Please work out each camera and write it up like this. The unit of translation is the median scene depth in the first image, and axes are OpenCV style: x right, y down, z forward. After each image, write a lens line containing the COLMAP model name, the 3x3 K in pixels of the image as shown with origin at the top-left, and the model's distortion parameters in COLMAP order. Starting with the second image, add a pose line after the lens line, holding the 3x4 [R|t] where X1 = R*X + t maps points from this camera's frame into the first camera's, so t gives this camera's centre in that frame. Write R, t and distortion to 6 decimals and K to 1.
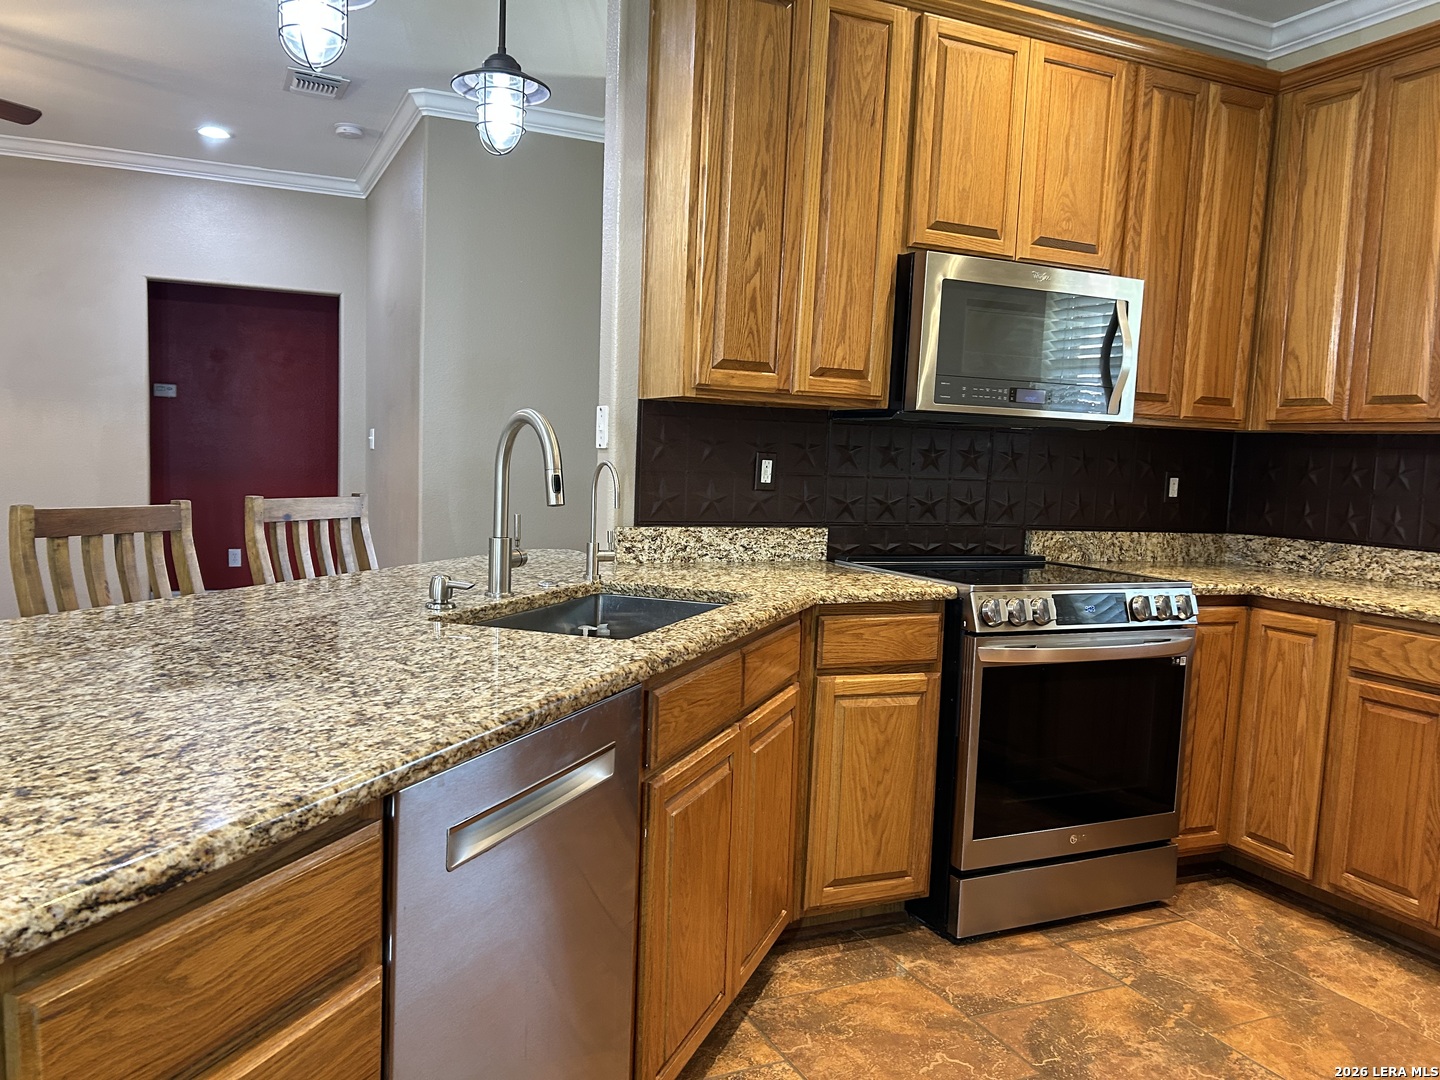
lens RADIAL K [[1076.1, 0, 691.7], [0, 1076.1, 544.2], [0, 0, 1]] dist [0.049576, -0.062478]
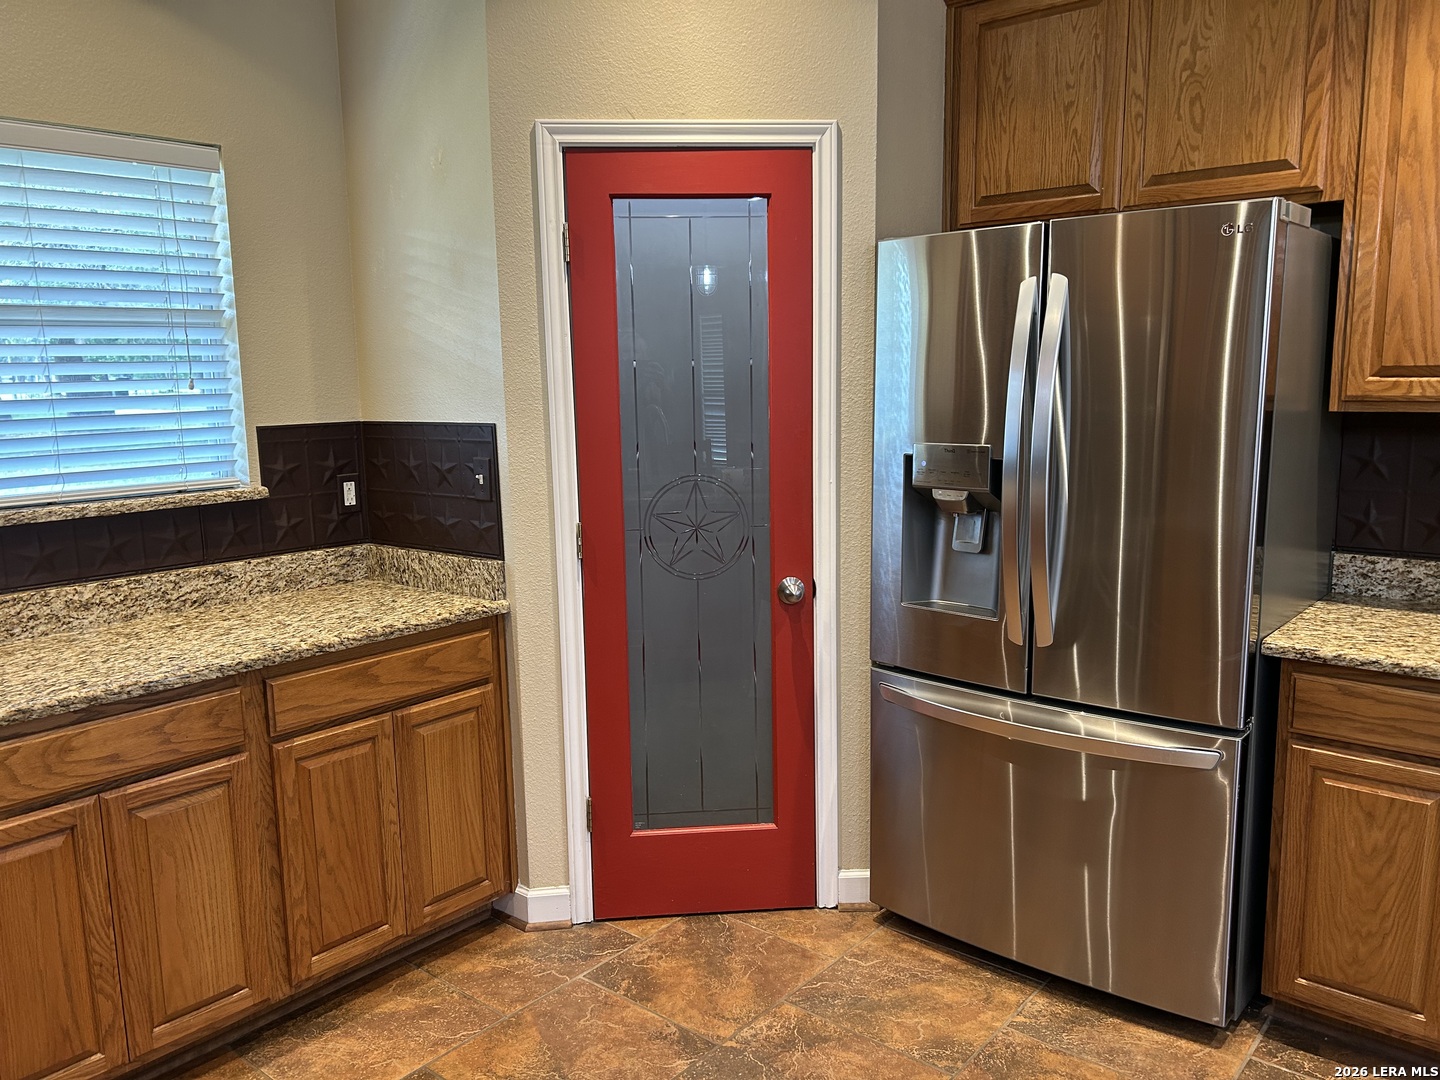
lens RADIAL K [[1076.1, 0, 720.5], [0, 1076.1, 544.6], [0, 0, 1]] dist [0.049576, -0.062478]
pose [[-0.431903, -0.171551, 0.885455, -0.149423], [0.080625, 0.970470, 0.227349, -0.160007], [-0.898309, 0.169582, -0.405317, 0.780367]]
